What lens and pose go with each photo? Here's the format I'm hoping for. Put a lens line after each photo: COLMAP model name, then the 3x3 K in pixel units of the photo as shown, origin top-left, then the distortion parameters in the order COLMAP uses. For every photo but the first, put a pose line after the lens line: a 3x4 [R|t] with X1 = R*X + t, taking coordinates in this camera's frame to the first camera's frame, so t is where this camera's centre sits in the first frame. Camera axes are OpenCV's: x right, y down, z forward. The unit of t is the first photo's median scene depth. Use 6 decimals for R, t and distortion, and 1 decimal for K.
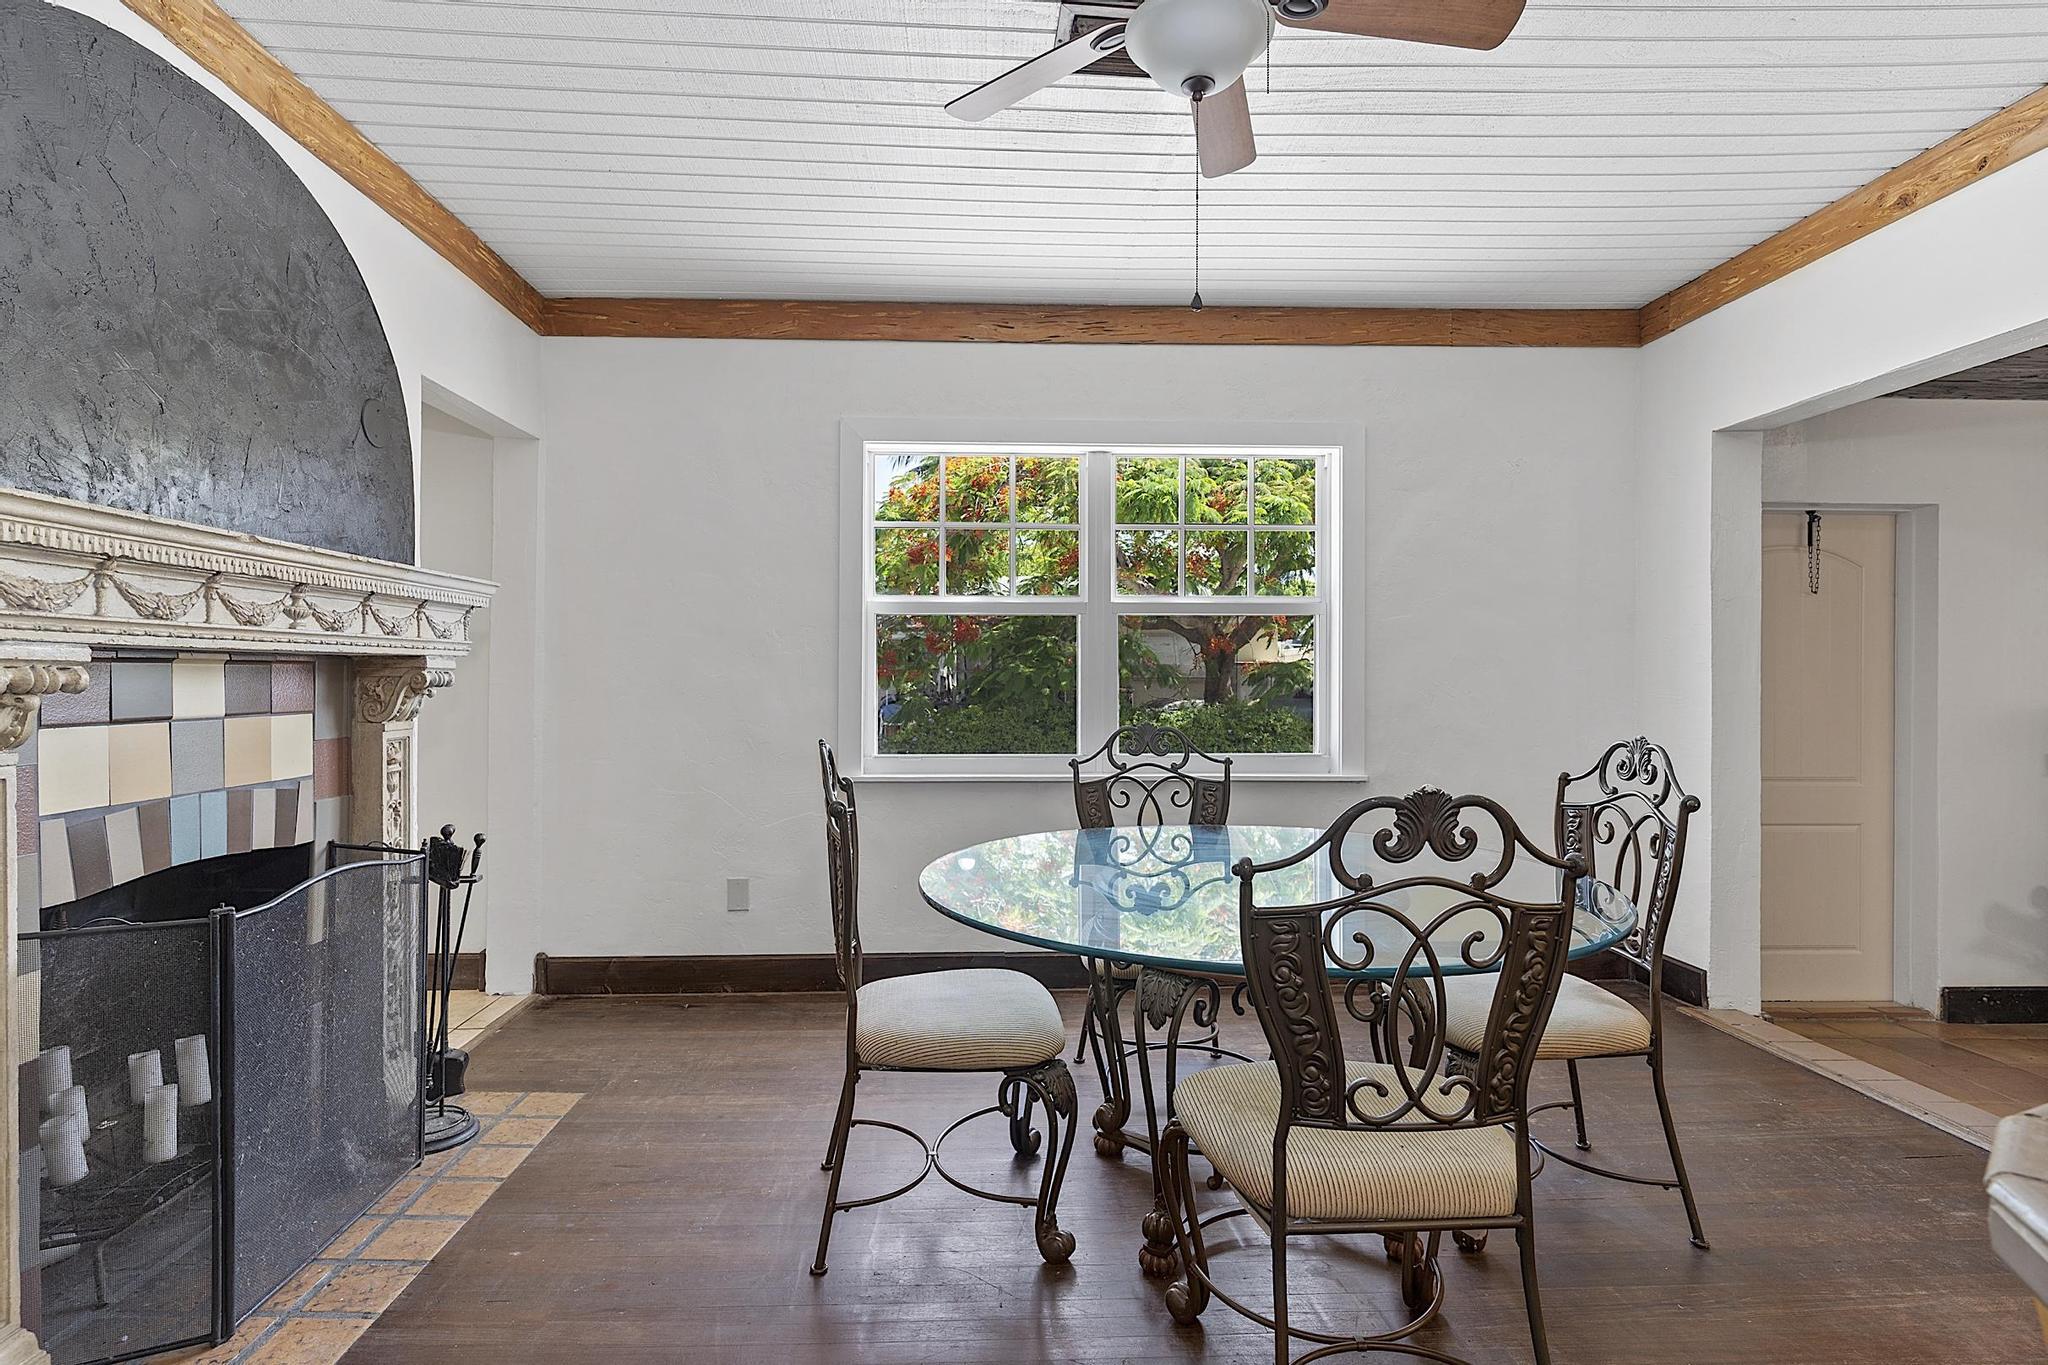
lens RADIAL K [[983.3, 0, 962.7], [0, 983.3, 687.6], [0, 0, 1]] dist [0.003941, 0.000359]
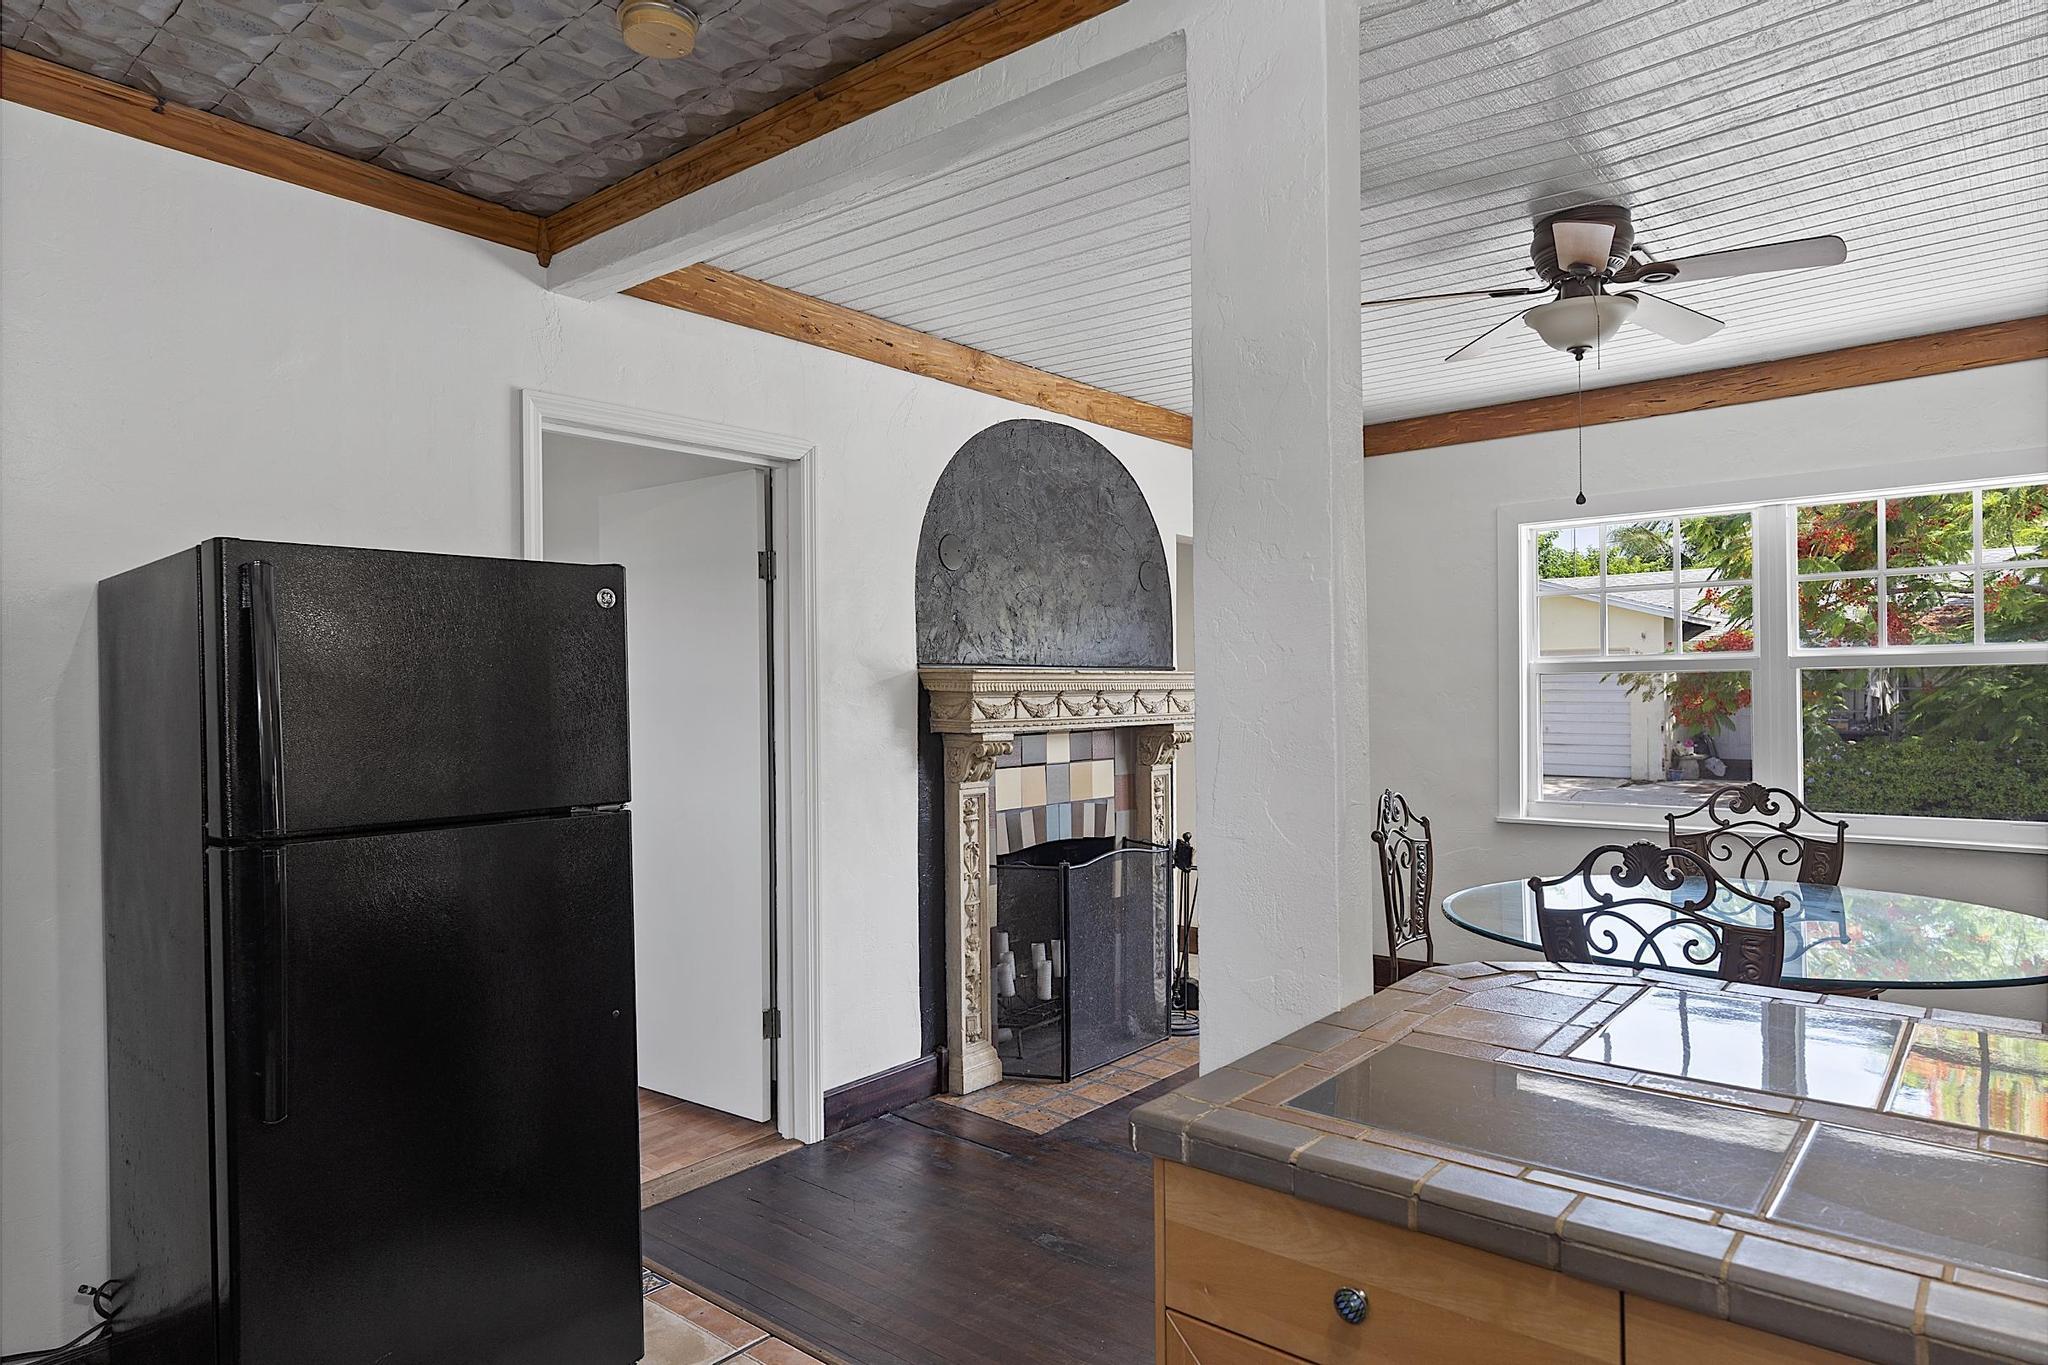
lens RADIAL K [[1232.8, 0, 1025.0], [0, 1232.8, 676.2], [0, 0, 1]] dist [0.003325, 0.002840]
pose [[0.750251, -0.017401, -0.660924, 0.675483], [0.007682, 0.999816, -0.017603, -0.087678], [0.661109, 0.008130, 0.750246, -0.739703]]
